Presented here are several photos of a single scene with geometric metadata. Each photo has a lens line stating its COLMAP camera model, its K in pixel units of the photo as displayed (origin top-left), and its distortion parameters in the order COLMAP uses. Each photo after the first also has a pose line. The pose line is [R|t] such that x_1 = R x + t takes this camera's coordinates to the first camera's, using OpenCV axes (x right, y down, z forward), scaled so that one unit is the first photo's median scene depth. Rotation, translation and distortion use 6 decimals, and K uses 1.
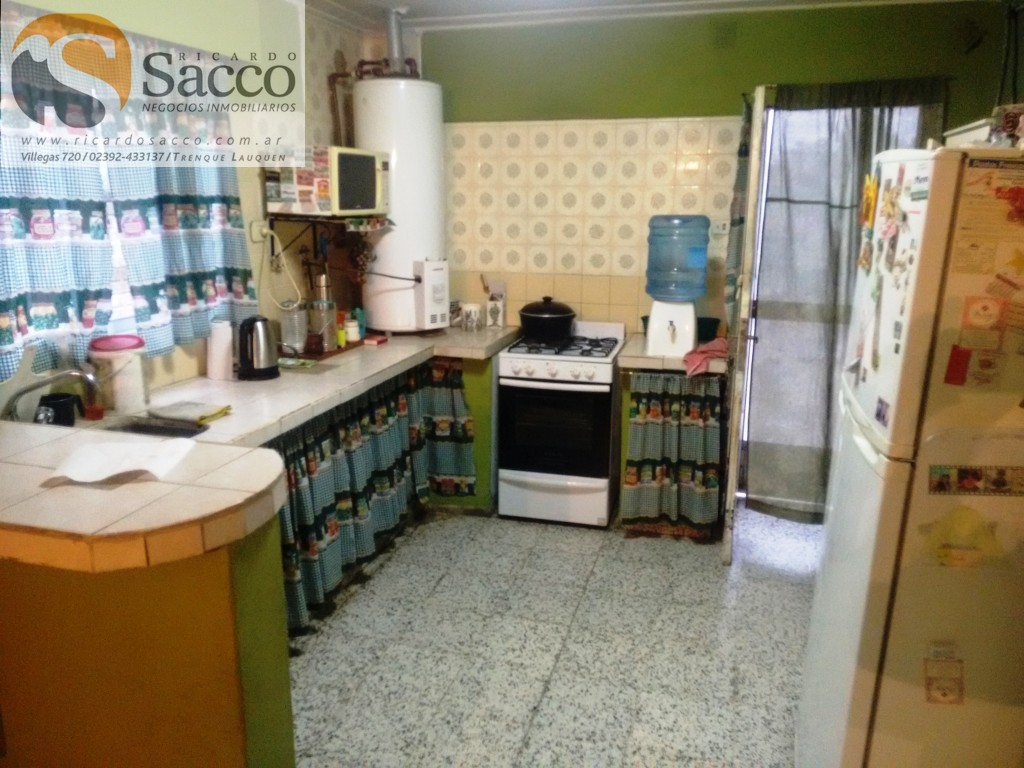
lens RADIAL K [[757.7, 0, 509.5], [0, 757.7, 416.7], [0, 0, 1]] dist [0.158855, -0.256661]
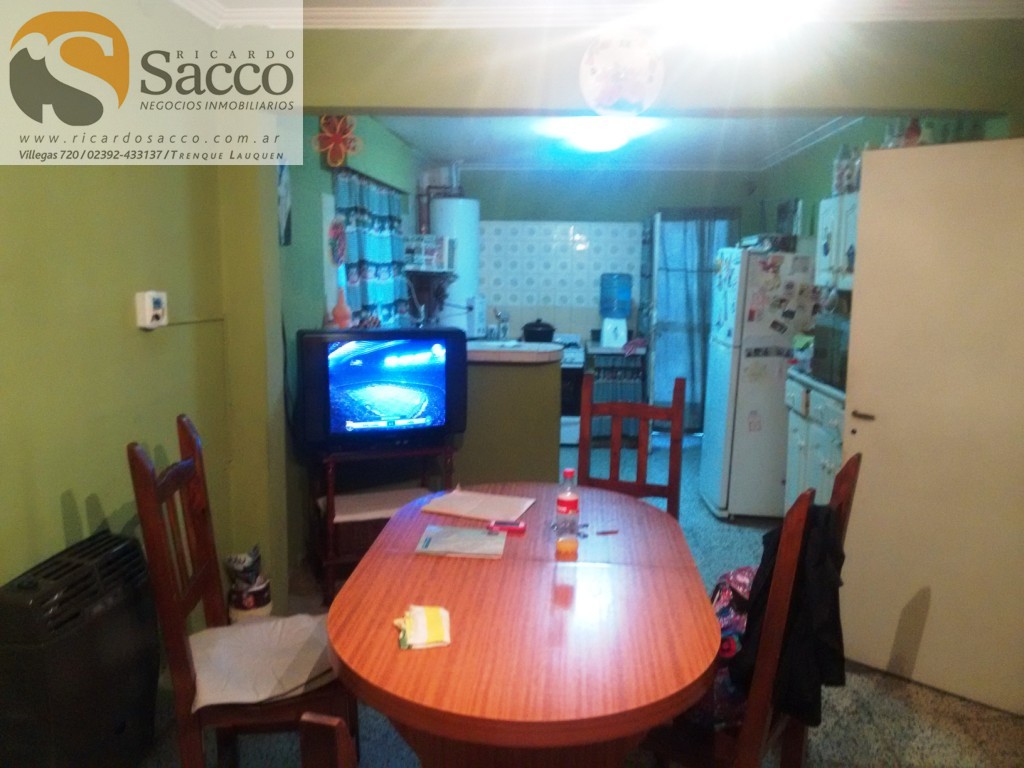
lens RADIAL K [[757.7, 0, 509.5], [0, 757.7, 416.7], [0, 0, 1]] dist [0.158855, -0.256661]
pose [[0.977400, -0.027797, 0.209563, -0.442877], [0.045120, 0.995905, -0.078336, 0.227842], [-0.206528, 0.086021, 0.974652, -0.762539]]
